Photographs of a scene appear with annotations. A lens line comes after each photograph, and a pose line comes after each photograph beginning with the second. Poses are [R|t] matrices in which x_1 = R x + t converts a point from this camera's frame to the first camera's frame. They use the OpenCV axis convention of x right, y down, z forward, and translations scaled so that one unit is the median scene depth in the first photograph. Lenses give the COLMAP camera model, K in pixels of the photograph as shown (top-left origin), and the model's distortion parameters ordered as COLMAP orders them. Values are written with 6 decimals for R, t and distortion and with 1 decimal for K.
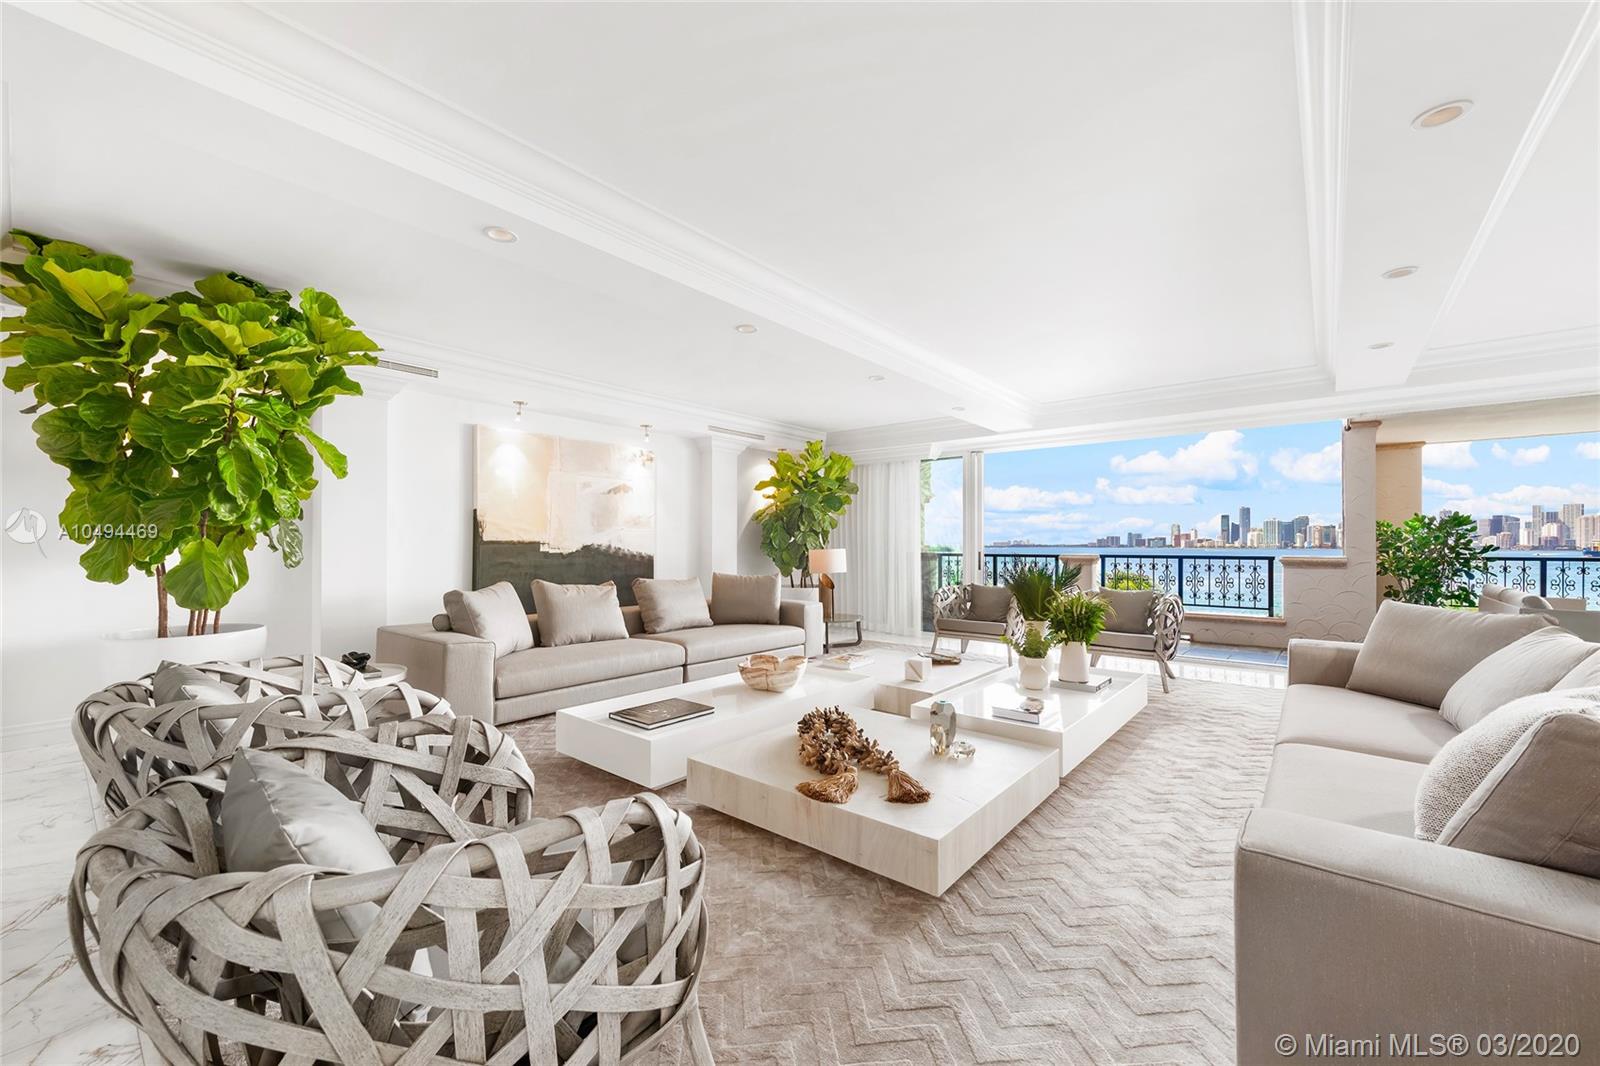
lens RADIAL K [[628.5, 0, 799.7], [0, 628.5, 542.0], [0, 0, 1]] dist [0.014466, -0.000214]
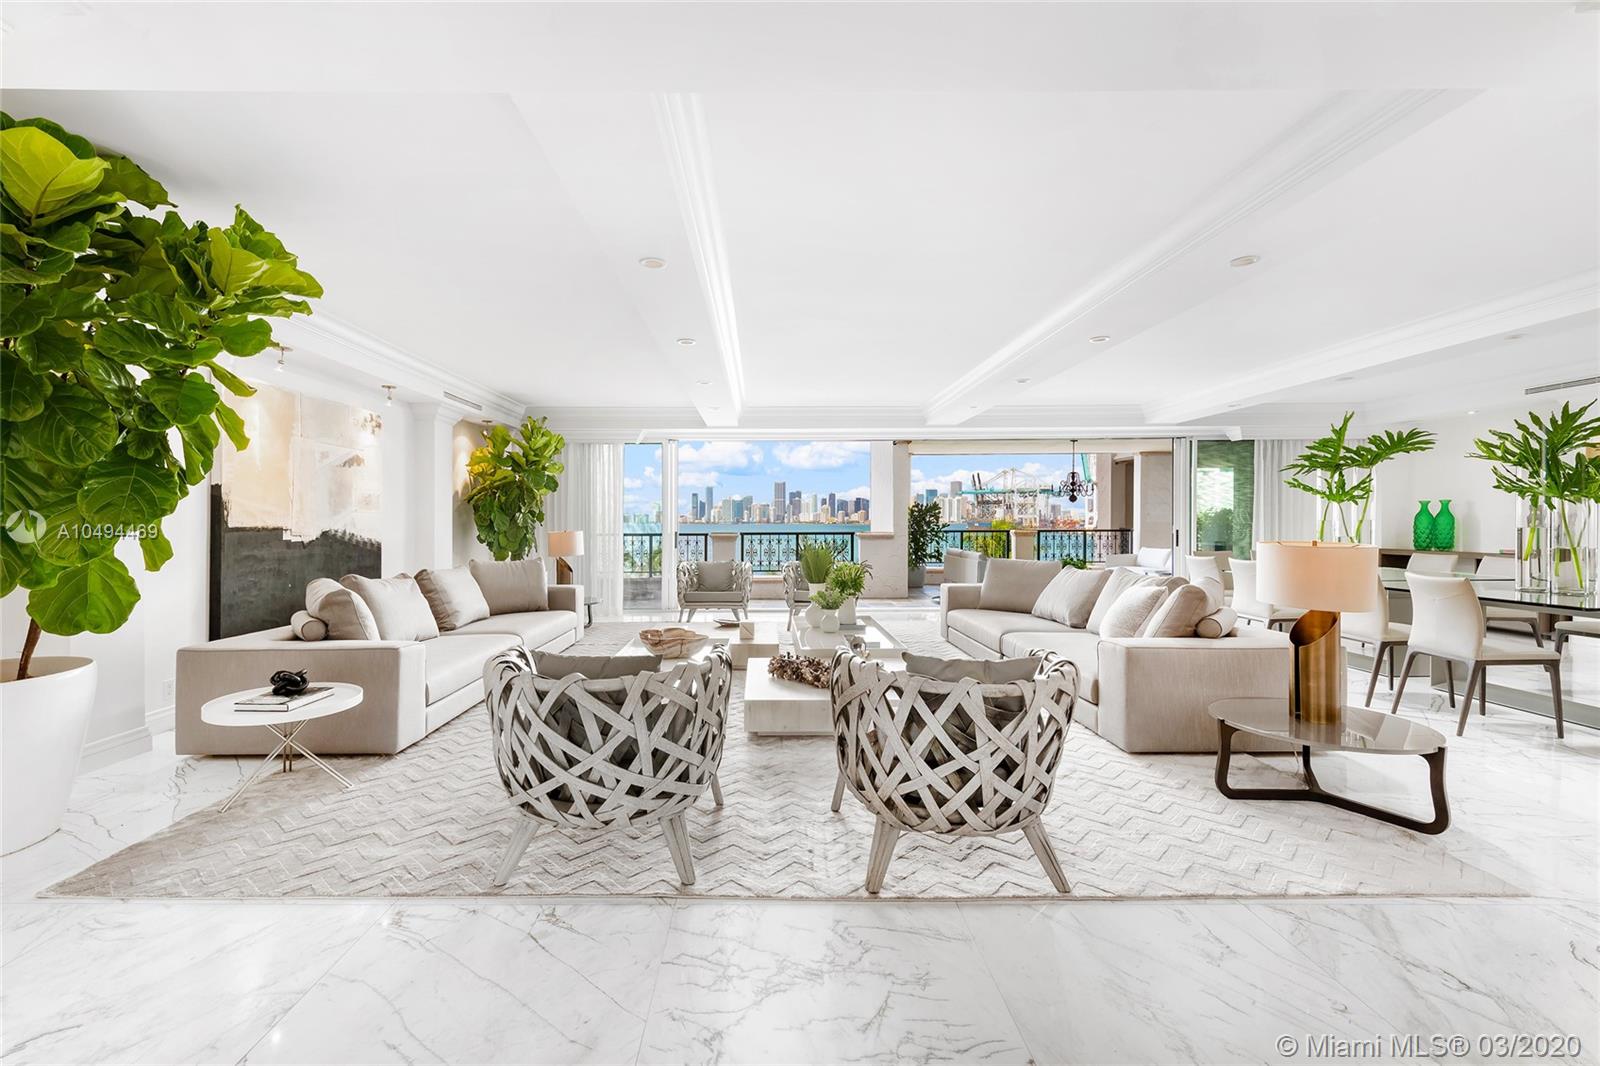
lens RADIAL K [[710.6, 0, 768.9], [0, 710.6, 527.9], [0, 0, 1]] dist [0.015897, -0.000247]
pose [[0.760717, -0.010684, 0.648996, -0.413393], [0.001756, 0.999895, 0.014402, -0.009116], [-0.649081, -0.009816, 0.760656, -0.040422]]
